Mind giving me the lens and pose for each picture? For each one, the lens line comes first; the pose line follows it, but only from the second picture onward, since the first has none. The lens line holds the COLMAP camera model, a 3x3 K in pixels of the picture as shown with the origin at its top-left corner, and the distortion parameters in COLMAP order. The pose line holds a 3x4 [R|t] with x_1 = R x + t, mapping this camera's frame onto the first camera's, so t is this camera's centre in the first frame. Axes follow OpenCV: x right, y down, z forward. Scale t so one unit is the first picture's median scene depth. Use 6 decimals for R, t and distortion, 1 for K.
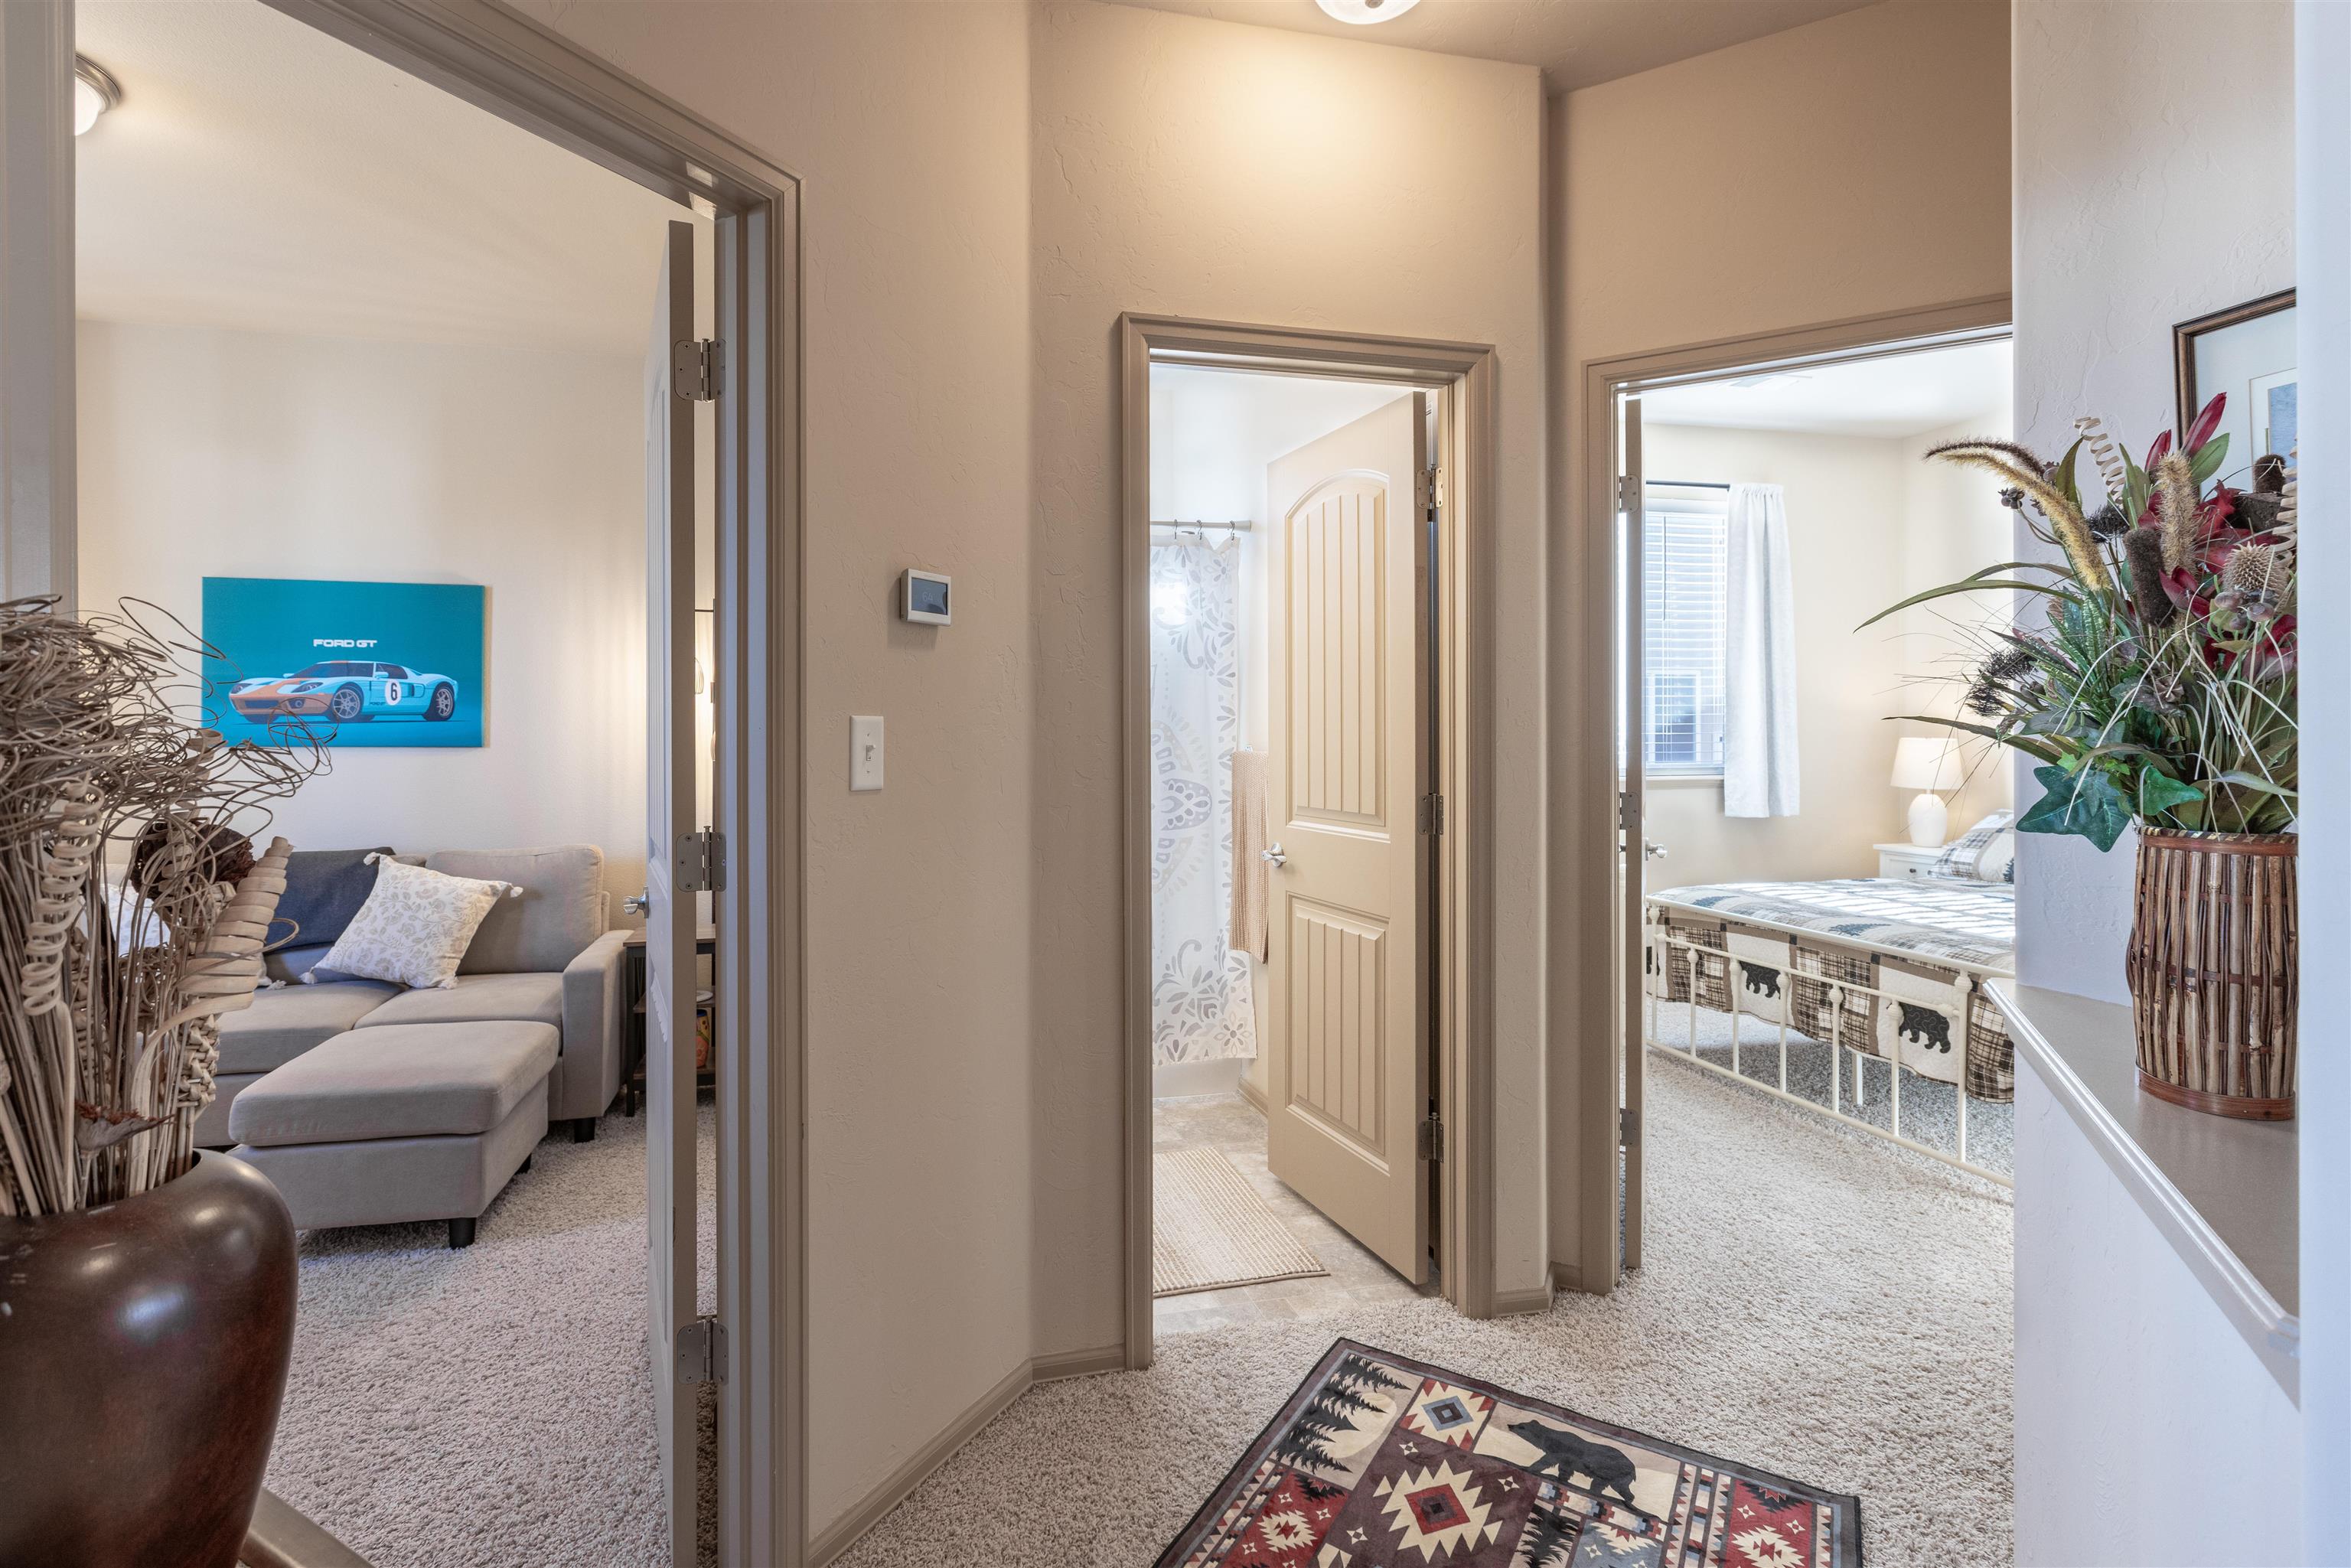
lens RADIAL K [[1079.7, 0, 1150.6], [0, 1079.7, 737.8], [0, 0, 1]] dist [0.004795, 0.000192]
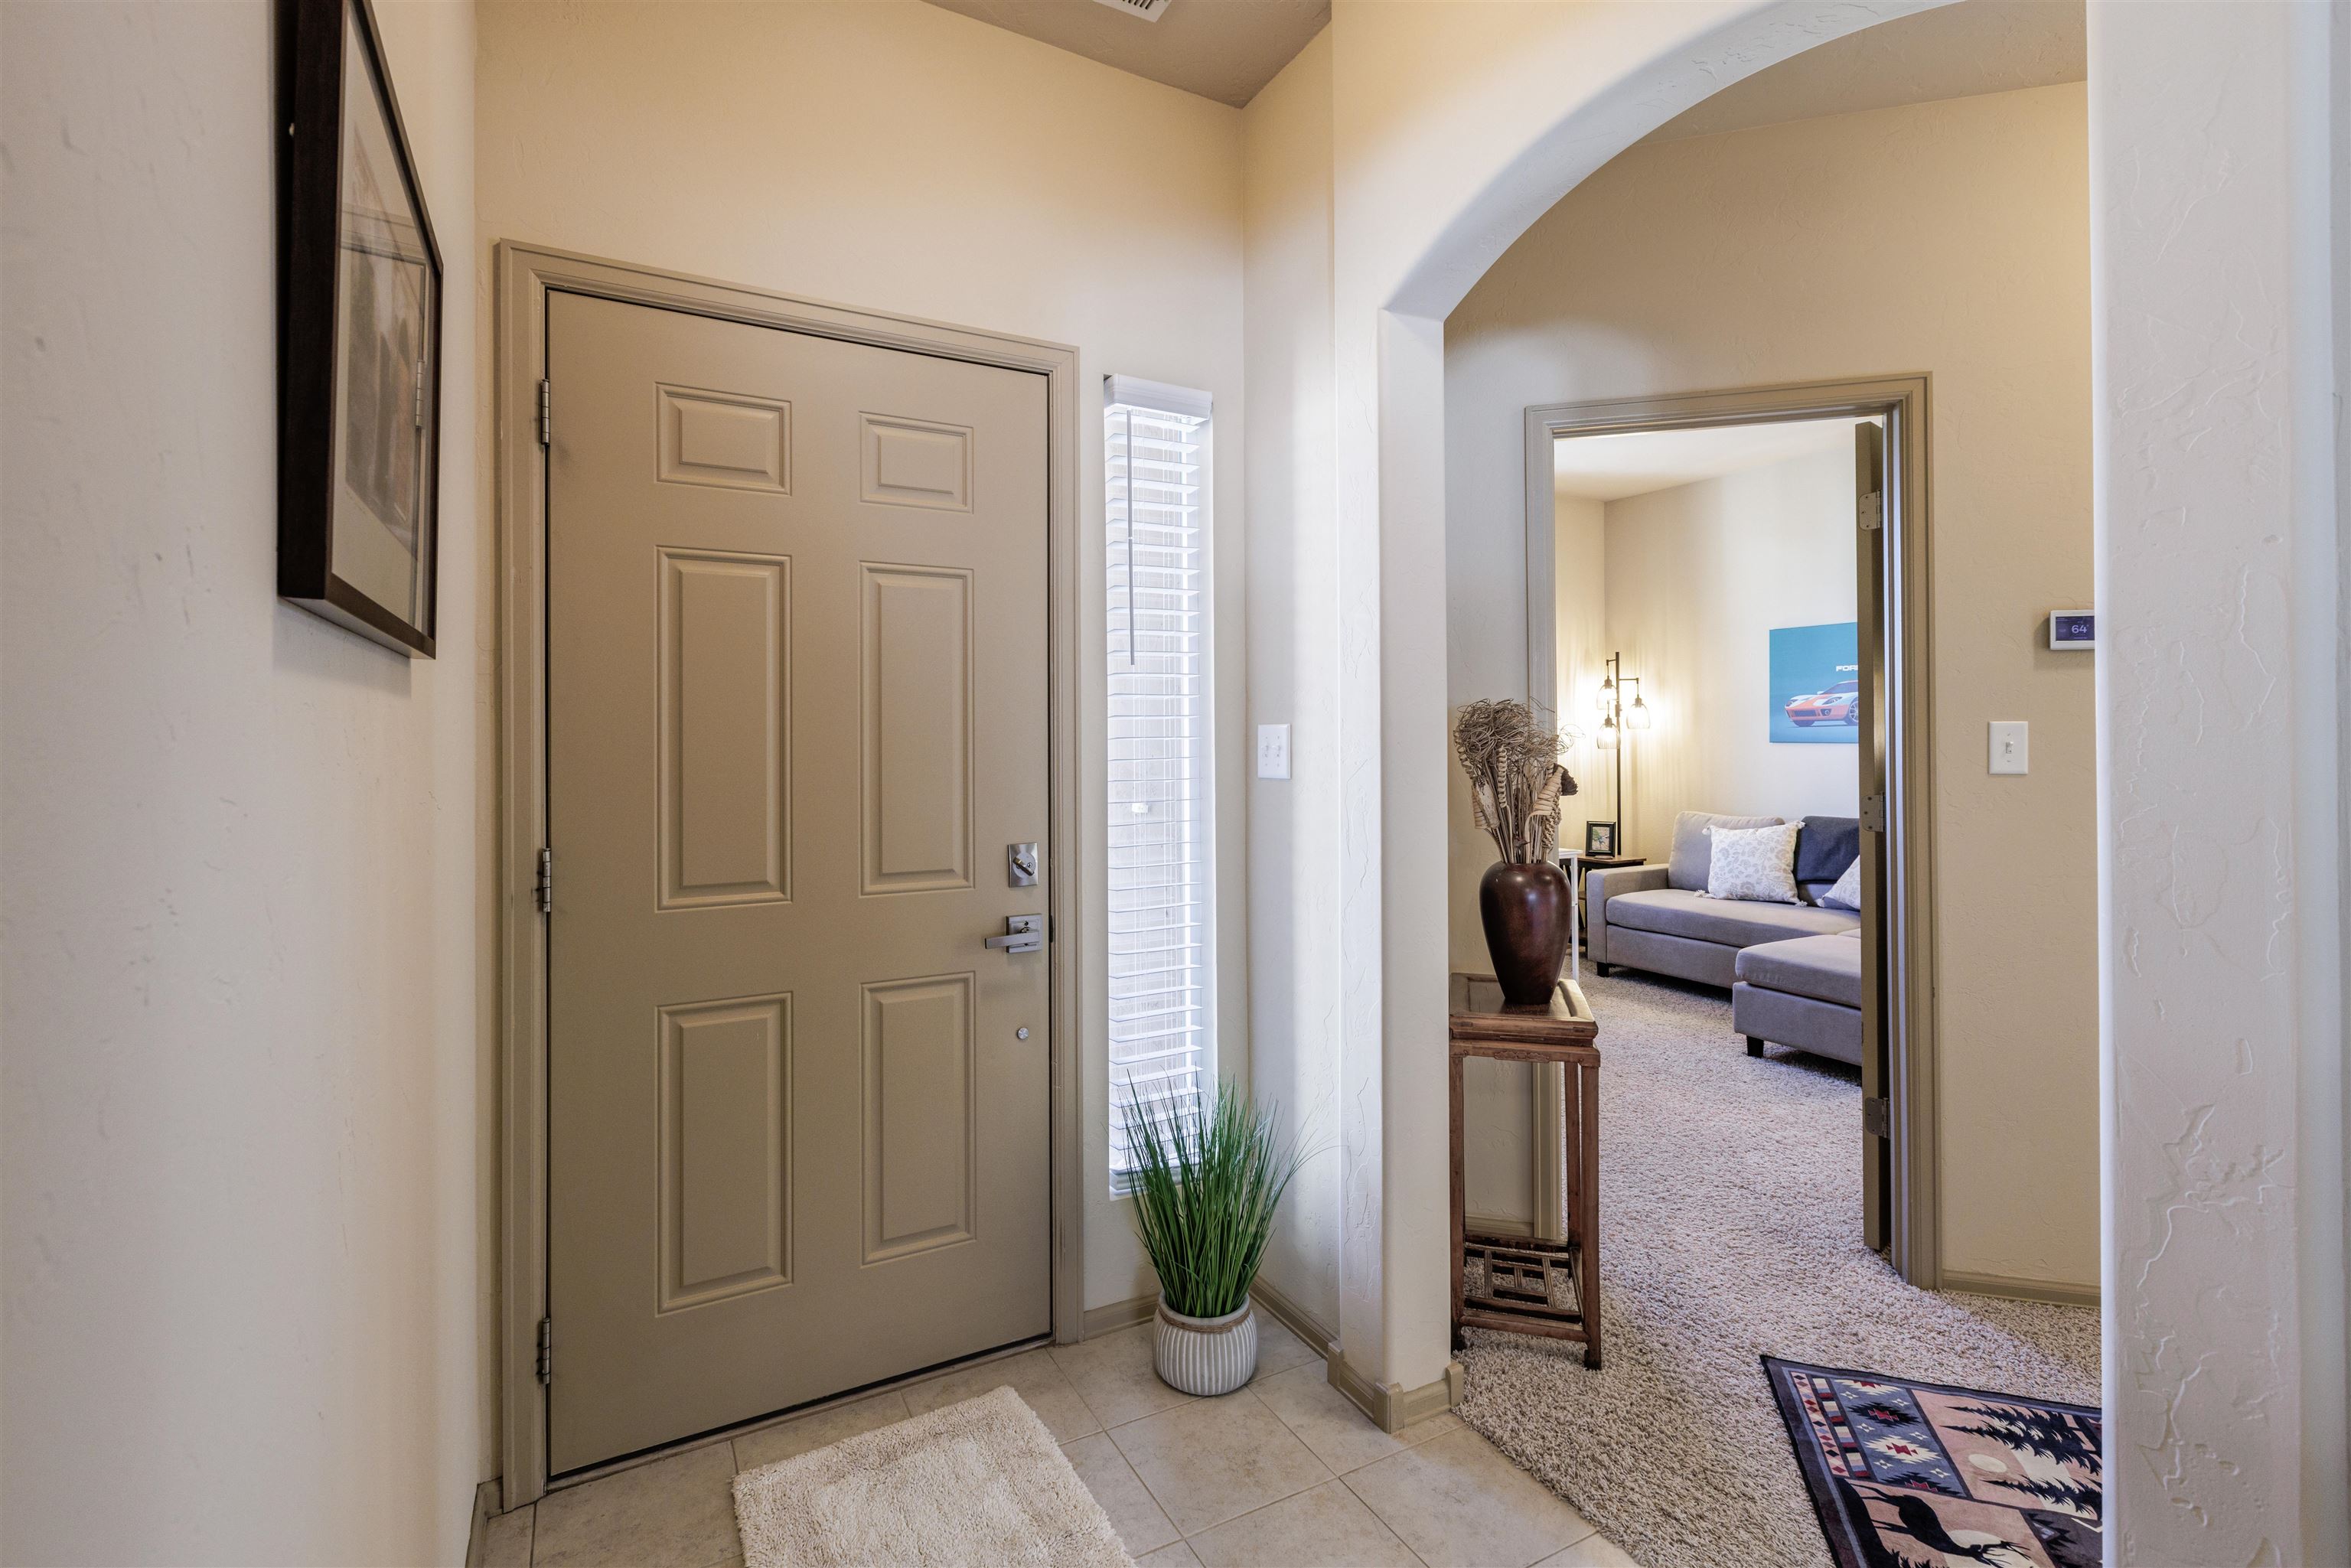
lens RADIAL K [[1079.7, 0, 1170.2], [0, 1079.7, 726.6], [0, 0, 1]] dist [0.004795, 0.000192]
pose [[0.245912, -0.004808, -0.969280, 0.712007], [-0.004517, 0.999971, -0.006106, 0.000189], [0.969282, 0.005880, 0.245883, -0.338551]]
